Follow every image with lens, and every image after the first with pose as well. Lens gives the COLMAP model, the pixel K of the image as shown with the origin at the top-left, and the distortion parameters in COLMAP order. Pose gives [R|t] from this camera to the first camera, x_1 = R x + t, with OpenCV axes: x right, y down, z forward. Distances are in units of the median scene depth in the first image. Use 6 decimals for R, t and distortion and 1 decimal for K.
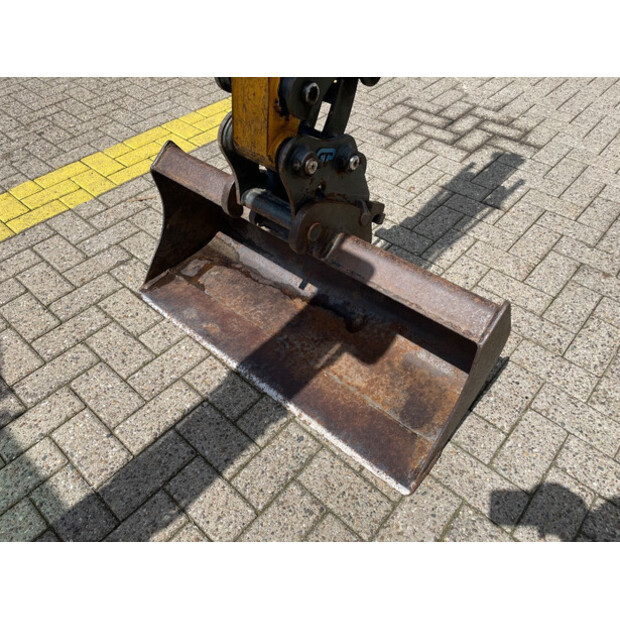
lens RADIAL K [[469.7, 0, 311.9], [0, 469.7, 305.0], [0, 0, 1]] dist [0.086865, -0.115330]
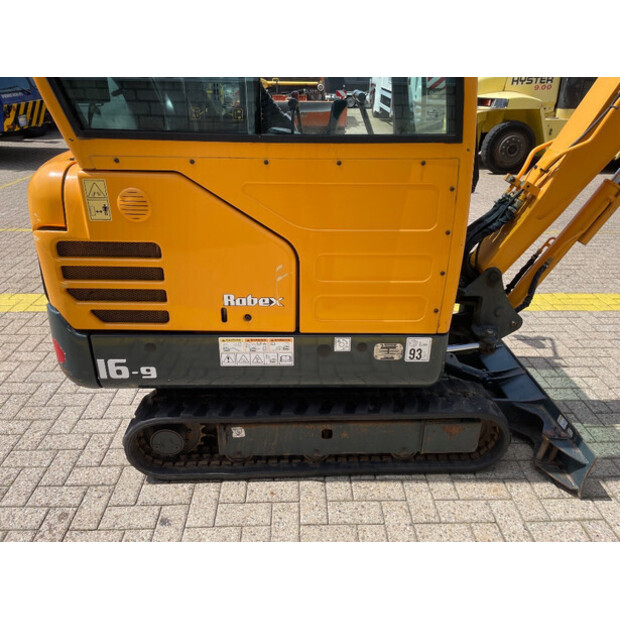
lens RADIAL K [[469.7, 0, 308.6], [0, 469.7, 305.4], [0, 0, 1]] dist [0.086865, -0.115330]
pose [[0.687696, 0.333989, -0.644612, -0.070687], [-0.541344, 0.827537, -0.148759, 0.840856], [0.483757, 0.451258, 0.749897, -1.223894]]
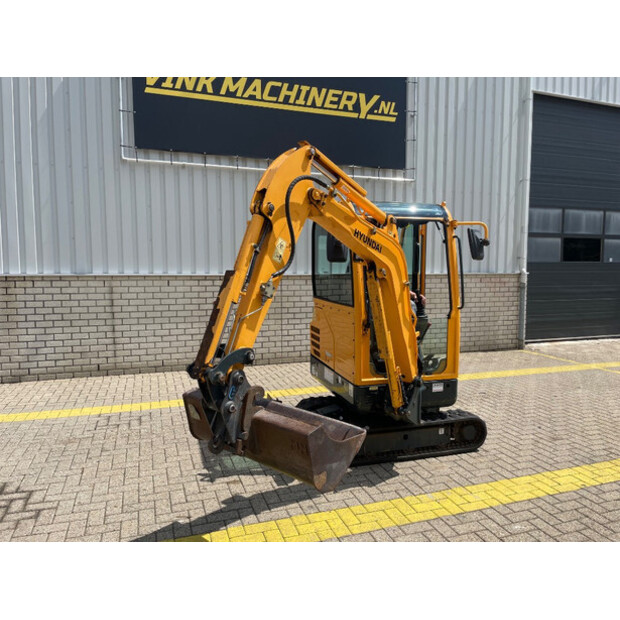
lens RADIAL K [[469.7, 0, 311.9], [0, 469.7, 307.2], [0, 0, 1]] dist [0.086865, -0.115330]
pose [[-0.876000, -0.038807, 0.480747, -1.904376], [0.351771, 0.630522, 0.691881, -2.244296], [-0.329972, 0.775201, -0.538686, 1.565861]]
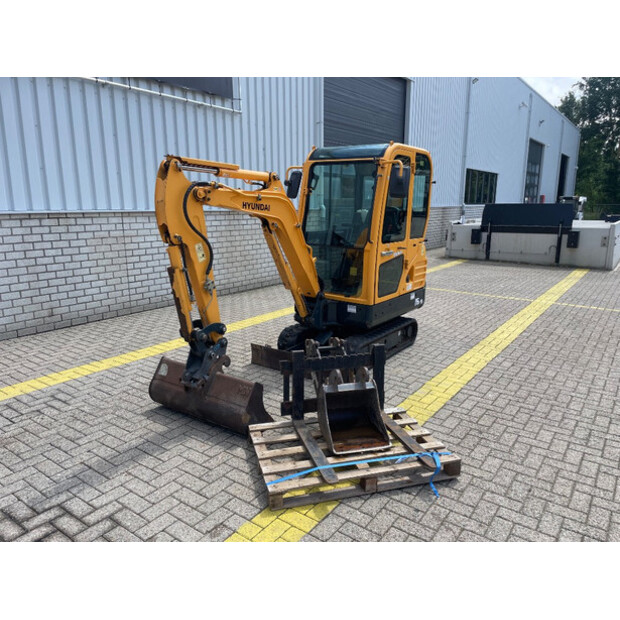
lens RADIAL K [[469.7, 0, 315.3], [0, 469.7, 311.5], [0, 0, 1]] dist [0.086865, -0.115330]
pose [[-0.993619, 0.026798, -0.109562, -0.323440], [-0.081088, 0.505476, 0.859022, -2.529703], [0.078401, 0.862425, -0.500077, 1.814337]]
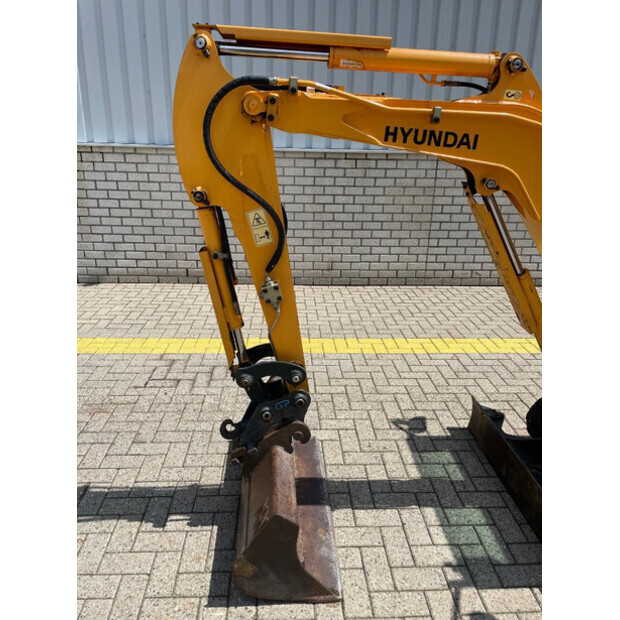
lens RADIAL K [[469.7, 0, 308.3], [0, 469.7, 310.9], [0, 0, 1]] dist [0.086865, -0.115330]
pose [[-0.702245, -0.249153, 0.666914, -0.961877], [0.505289, 0.485489, 0.713431, -1.317127], [-0.501533, 0.837988, -0.215038, 0.724361]]
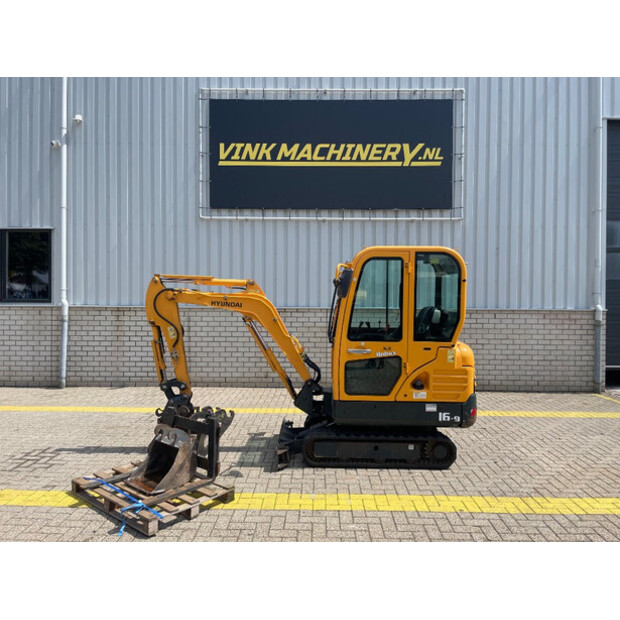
lens RADIAL K [[469.7, 0, 313.6], [0, 469.7, 304.3], [0, 0, 1]] dist [0.086865, -0.115330]
pose [[-0.657346, -0.009337, 0.753531, -3.465211], [0.544913, 0.684811, 0.483843, -1.934727], [-0.520544, 0.728661, -0.445070, 1.240351]]
